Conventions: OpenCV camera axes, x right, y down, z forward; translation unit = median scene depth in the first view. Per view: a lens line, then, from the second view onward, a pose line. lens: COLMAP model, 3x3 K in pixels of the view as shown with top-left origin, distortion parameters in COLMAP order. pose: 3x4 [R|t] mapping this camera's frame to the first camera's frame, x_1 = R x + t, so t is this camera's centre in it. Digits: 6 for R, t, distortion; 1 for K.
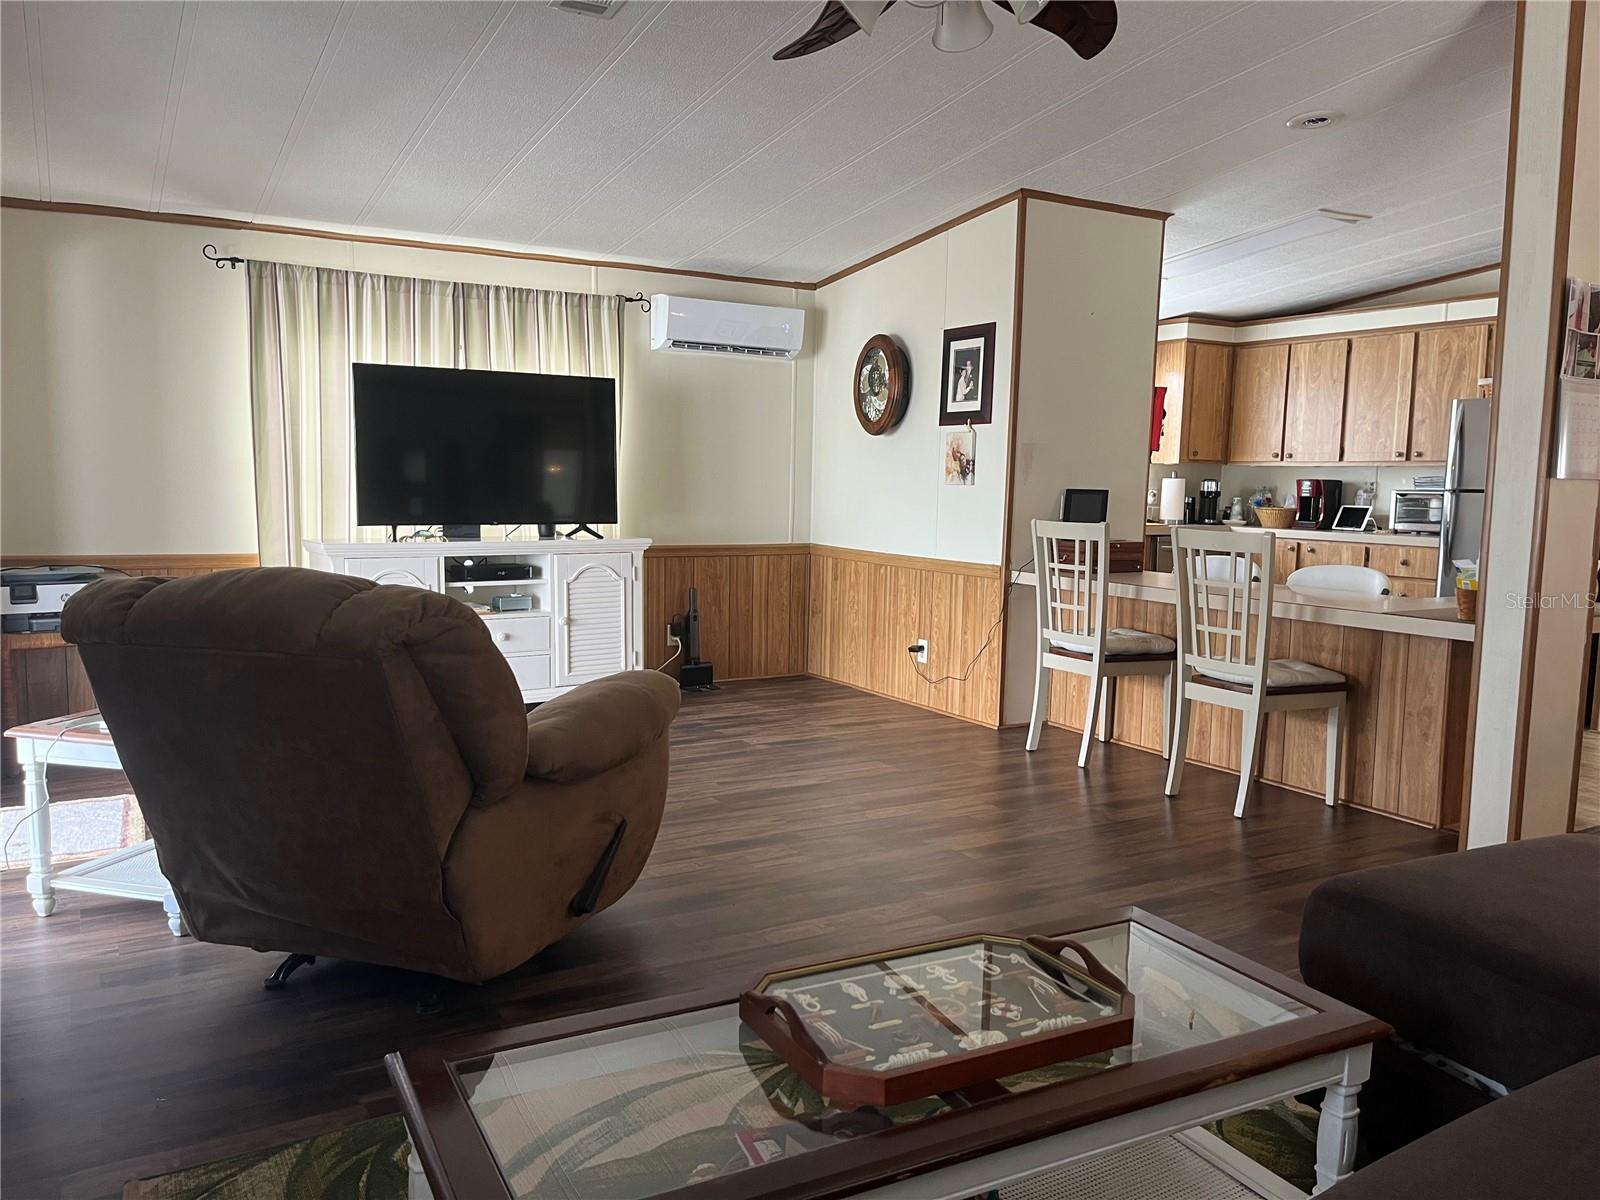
lens RADIAL K [[1214.6, 0, 793.2], [0, 1214.6, 614.7], [0, 0, 1]] dist [0.068205, -0.086023]
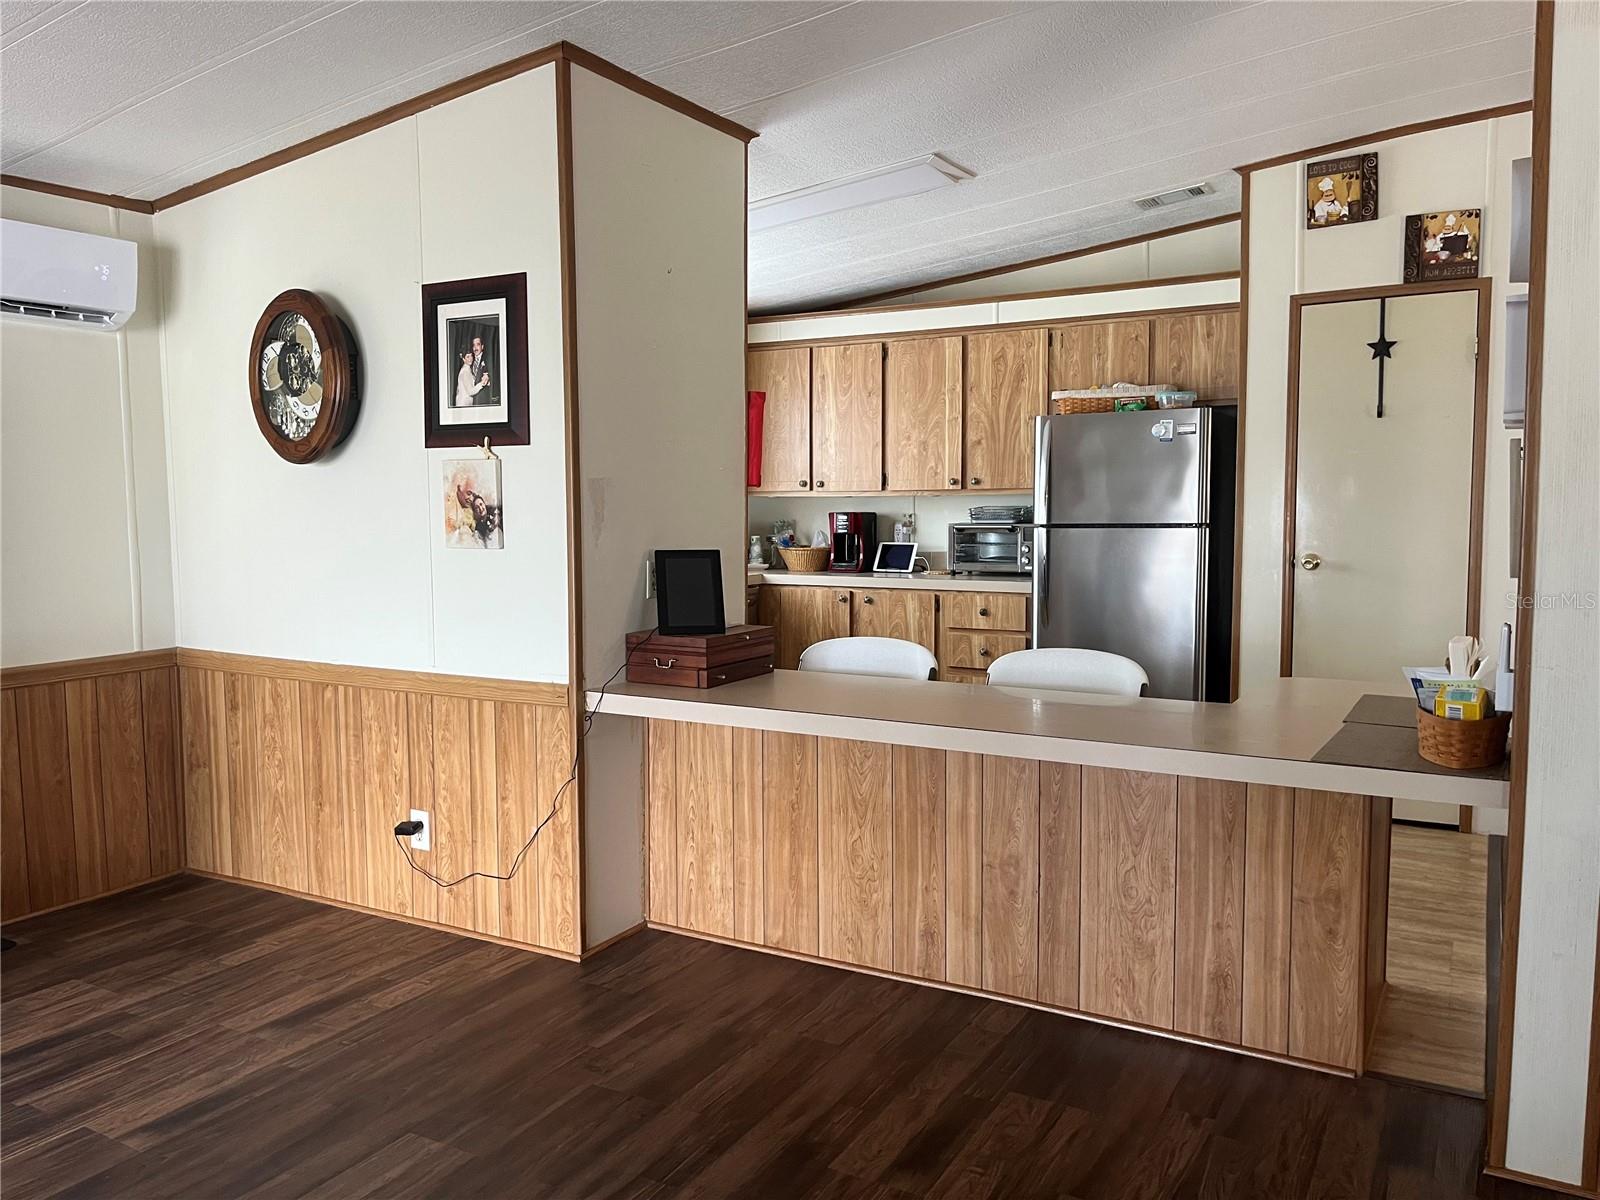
lens RADIAL K [[1214.6, 0, 788.5], [0, 1214.6, 609.0], [0, 0, 1]] dist [0.068205, -0.086023]
pose [[0.868624, -0.069389, 0.490589, -0.021622], [0.078834, 0.996887, 0.001419, -0.063363], [-0.489160, 0.037442, 0.871390, 0.394204]]
